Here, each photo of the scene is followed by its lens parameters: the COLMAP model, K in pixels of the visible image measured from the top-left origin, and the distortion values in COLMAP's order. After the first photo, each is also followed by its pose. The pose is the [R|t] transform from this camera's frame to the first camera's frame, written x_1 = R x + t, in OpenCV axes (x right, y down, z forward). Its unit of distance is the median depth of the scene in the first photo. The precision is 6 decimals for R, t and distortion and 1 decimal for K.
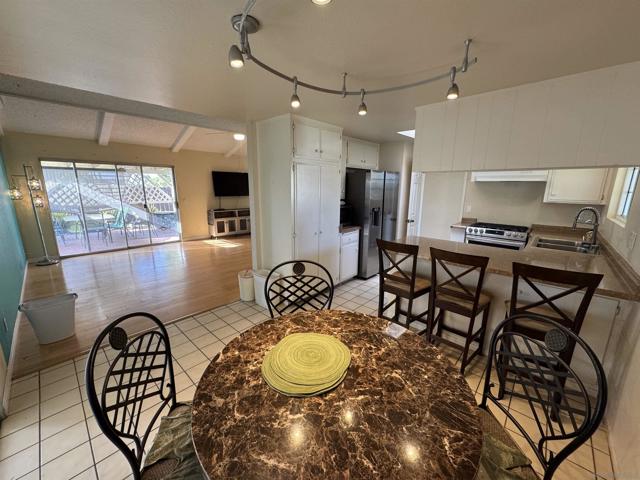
lens RADIAL K [[255.2, 0, 320.0], [0, 255.2, 240.0], [0, 0, 1]] dist [0.000503, 0.000221]
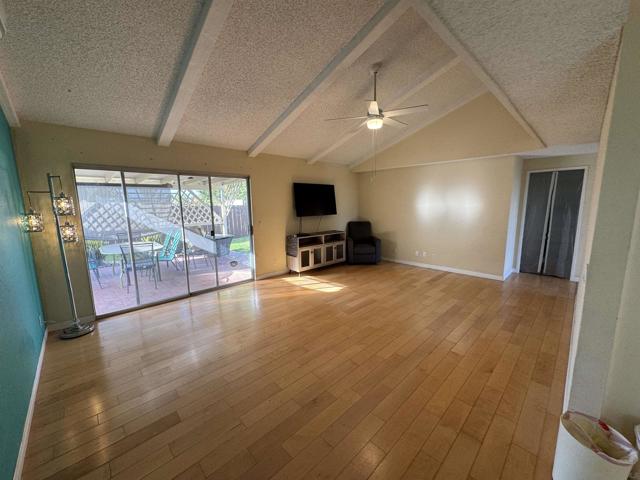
lens RADIAL K [[255.2, 0, 320.0], [0, 255.2, 240.0], [0, 0, 1]] dist [0.000503, 0.000221]
pose [[0.998142, -0.011964, -0.059750, -0.330589], [0.008440, 0.998229, -0.058892, -0.066354], [0.060349, 0.058278, 0.996475, 0.305018]]
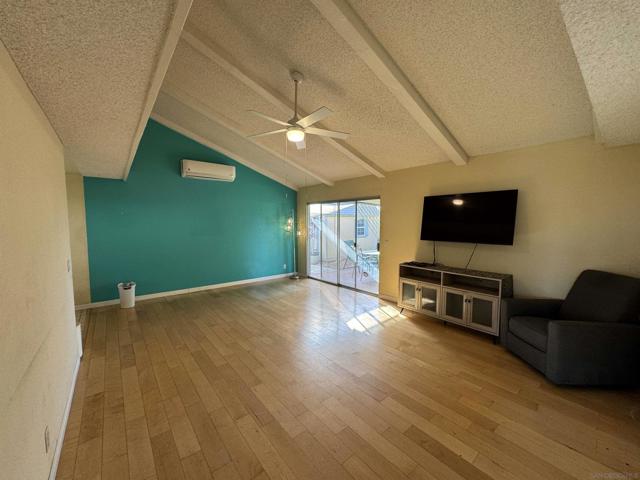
lens RADIAL K [[255.2, 0, 320.0], [0, 255.2, 240.0], [0, 0, 1]] dist [0.000503, 0.000221]
pose [[-0.138610, 0.055342, -0.988800, 0.201876], [-0.207511, 0.974650, 0.083639, -0.187965], [0.968363, 0.216780, -0.123613, 0.935723]]
